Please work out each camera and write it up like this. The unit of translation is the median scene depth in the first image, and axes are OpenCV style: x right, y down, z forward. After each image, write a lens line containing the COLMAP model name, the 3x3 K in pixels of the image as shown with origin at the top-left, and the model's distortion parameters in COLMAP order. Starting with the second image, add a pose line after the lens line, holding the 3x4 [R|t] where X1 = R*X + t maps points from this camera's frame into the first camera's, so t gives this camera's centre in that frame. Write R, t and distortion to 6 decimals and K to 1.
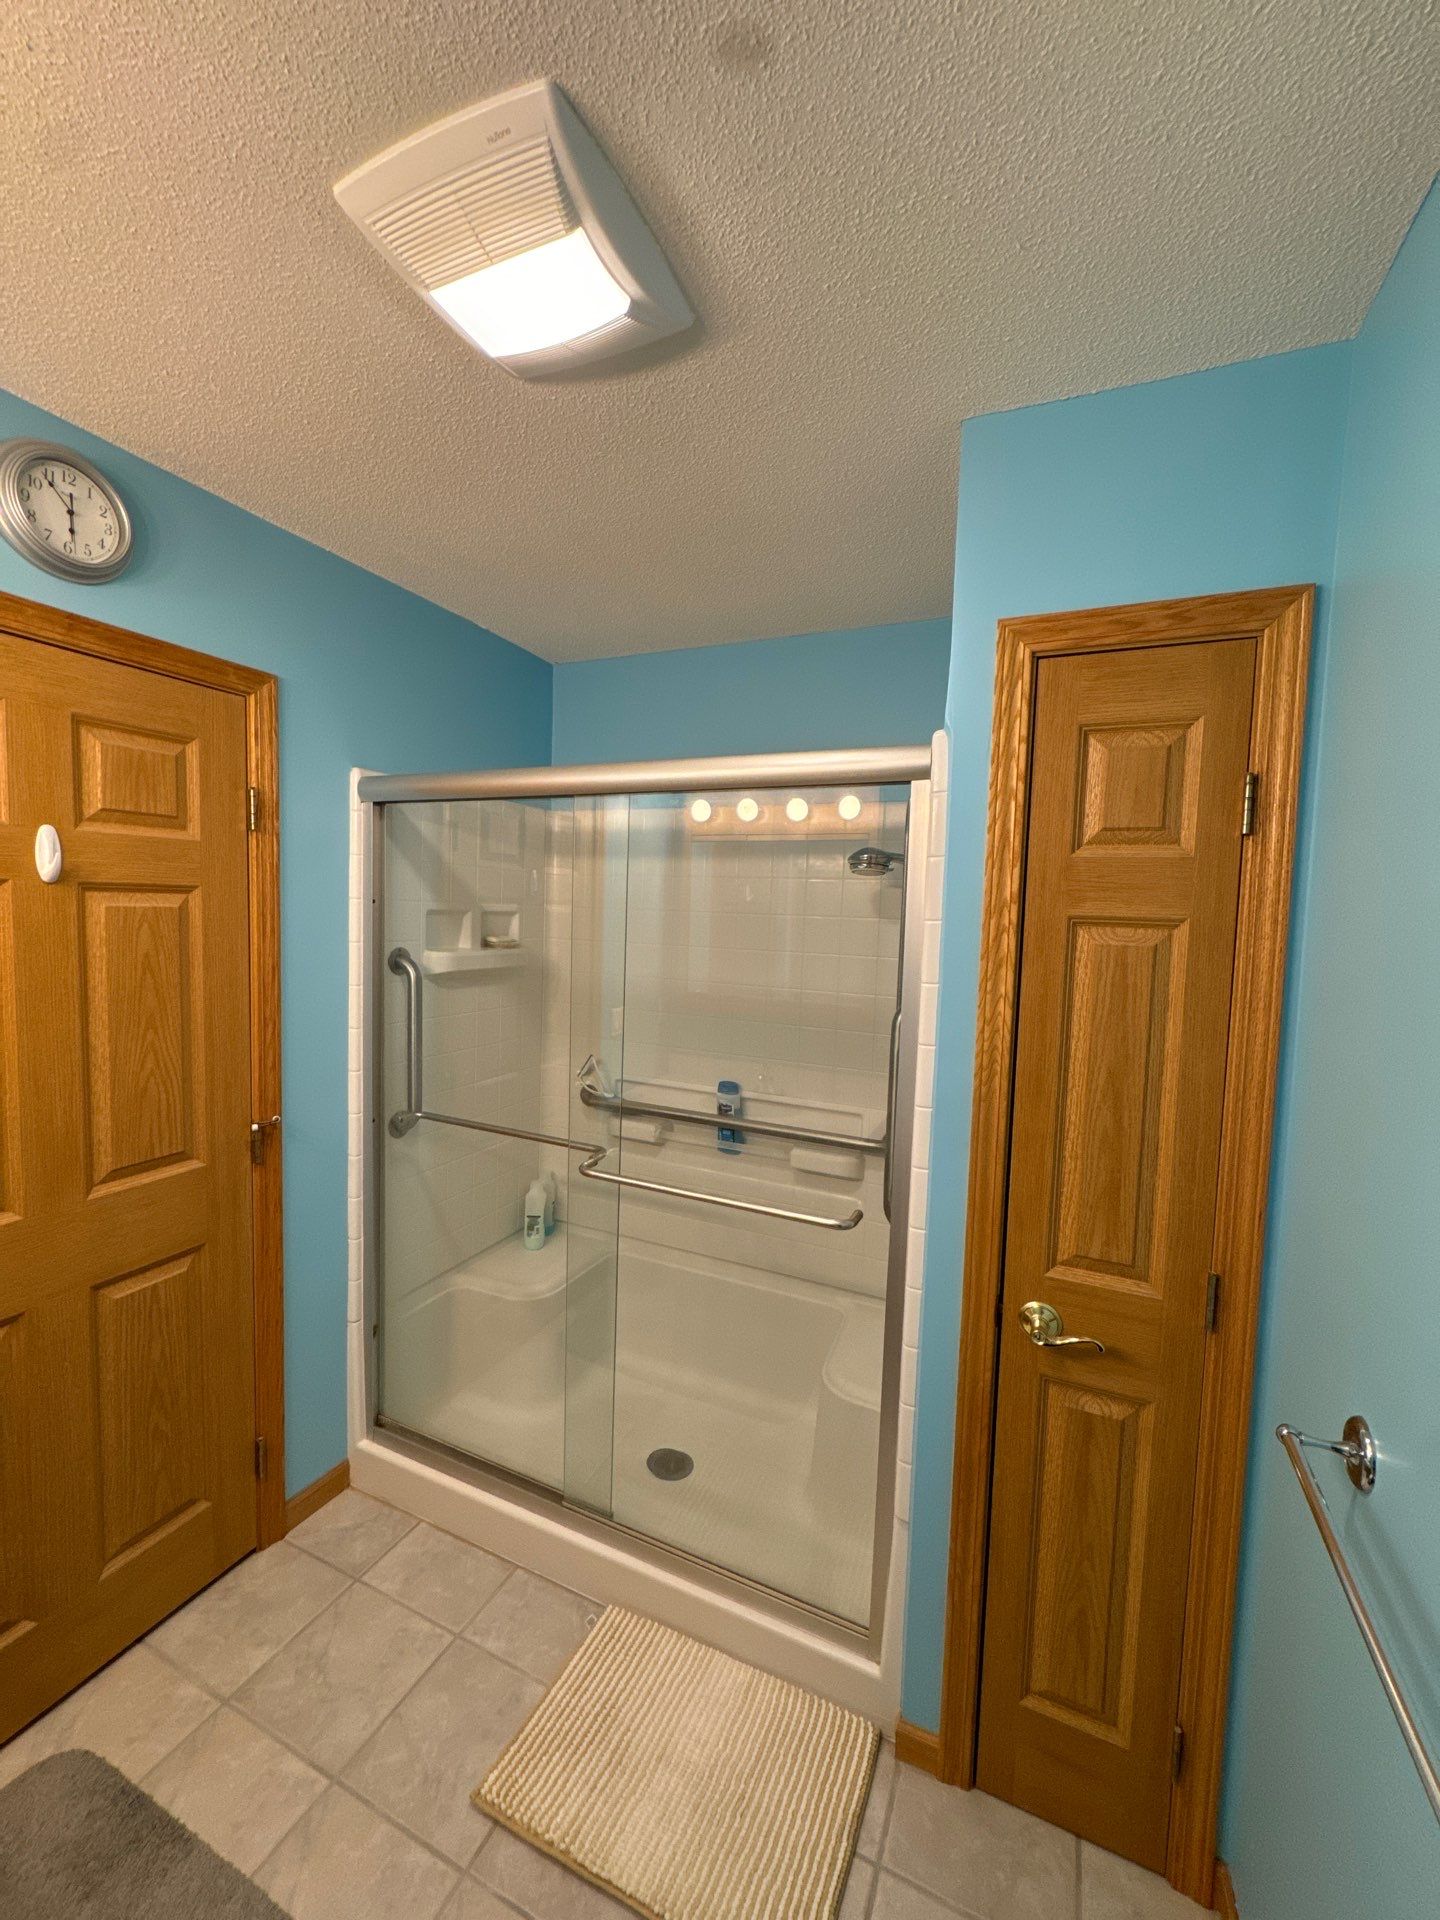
lens RADIAL K [[762.1, 0, 729.8], [0, 762.1, 962.0], [0, 0, 1]] dist [0.002379, -0.000056]
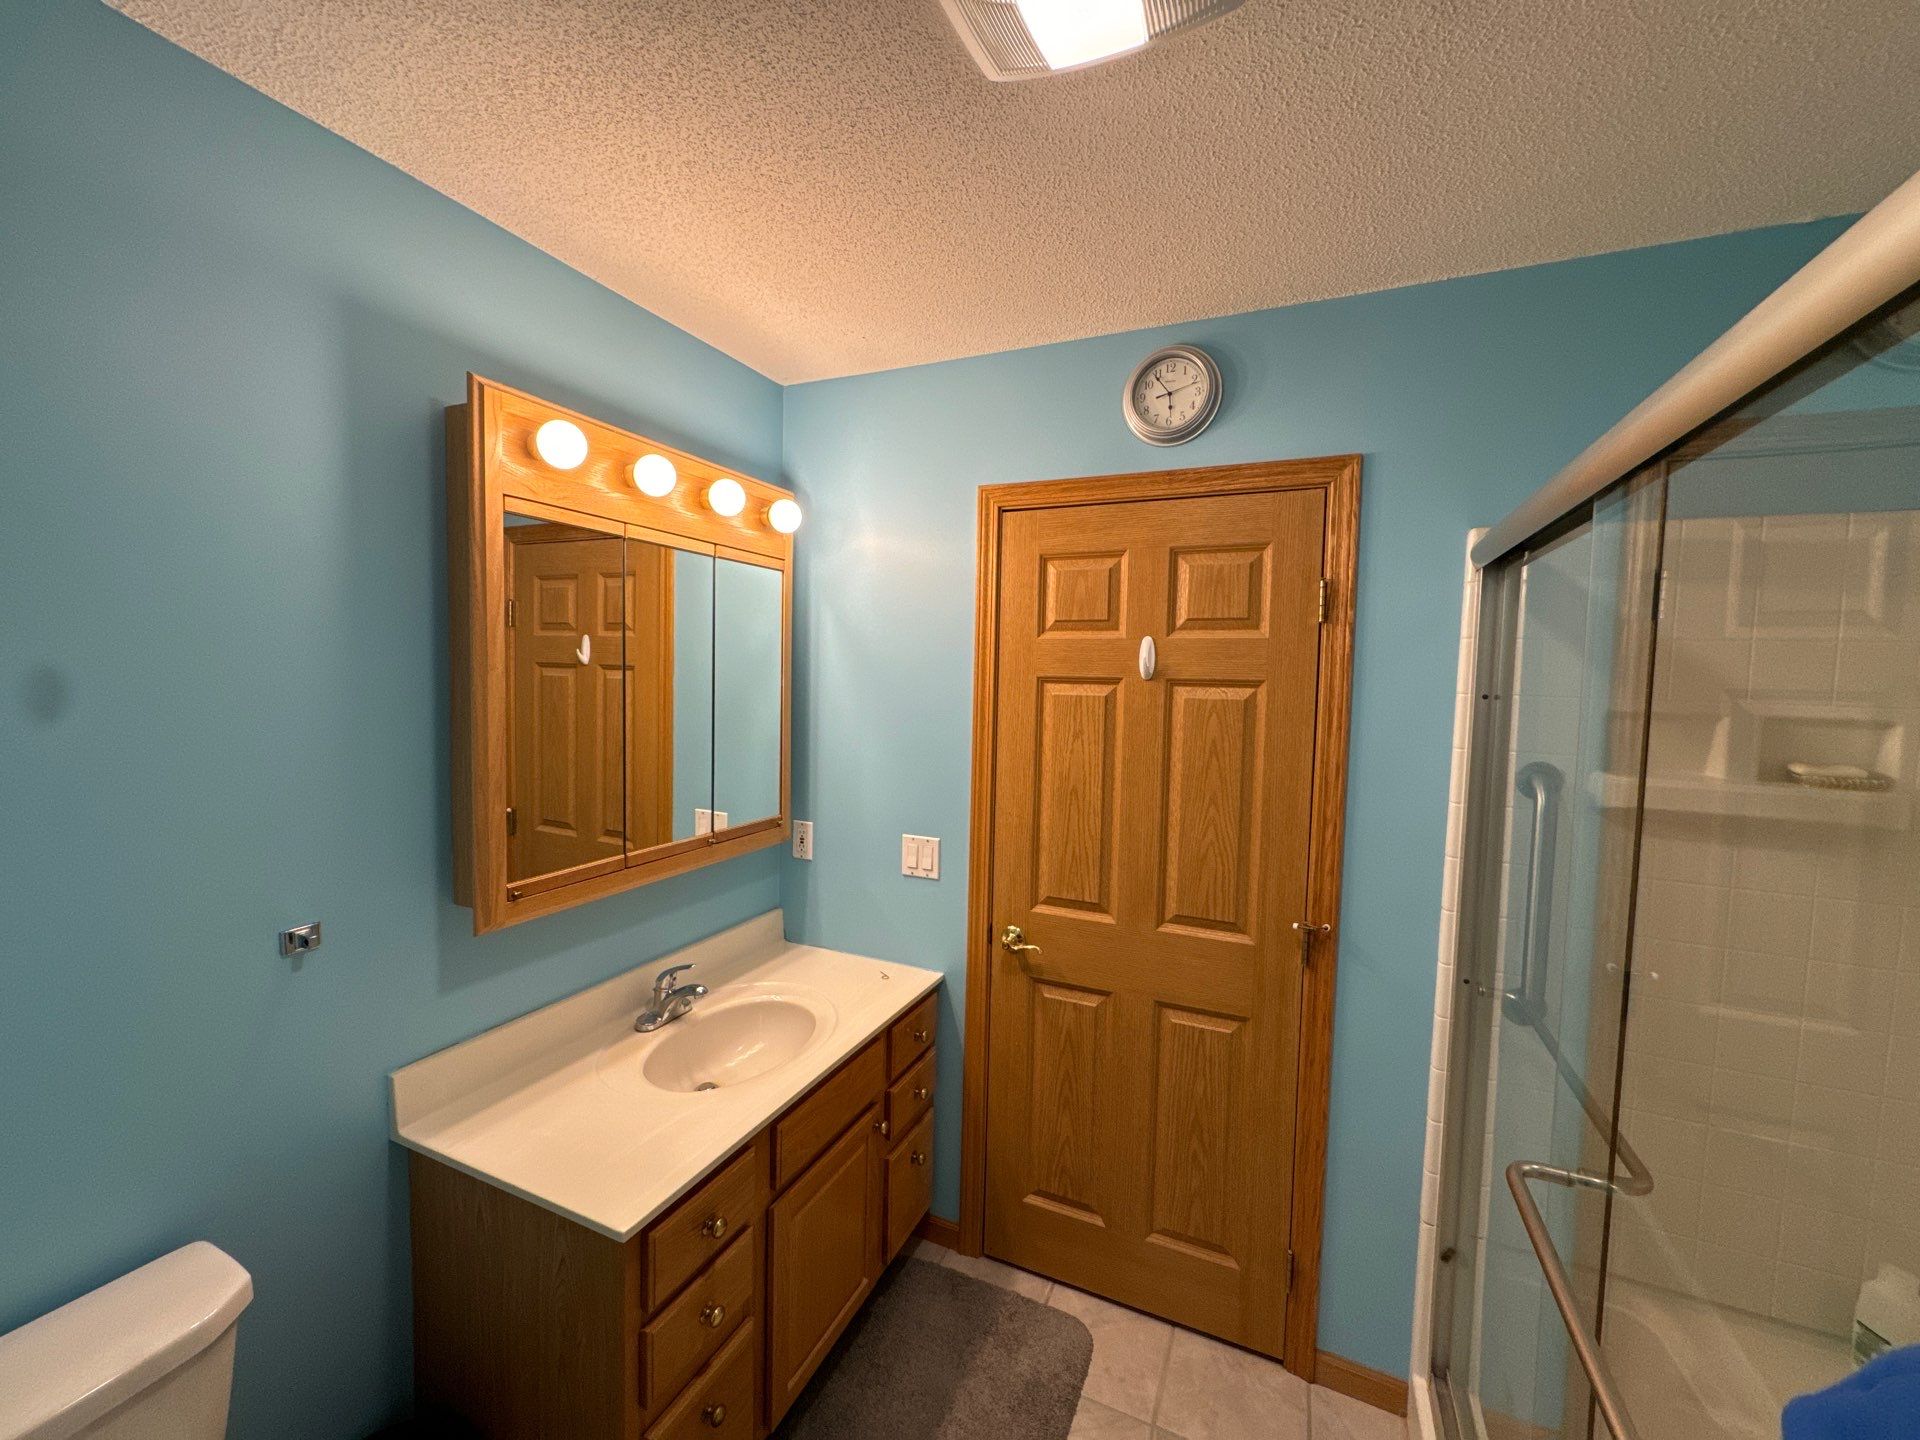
lens RADIAL K [[762.1, 0, 950.8], [0, 762.1, 720.3], [0, 0, 1]] dist [0.002379, -0.000056]
pose [[-0.003147, 0.027673, -0.999612, 0.379499], [-0.094195, 0.995164, 0.027846, -0.033809], [0.995549, 0.094246, -0.000525, 0.586765]]
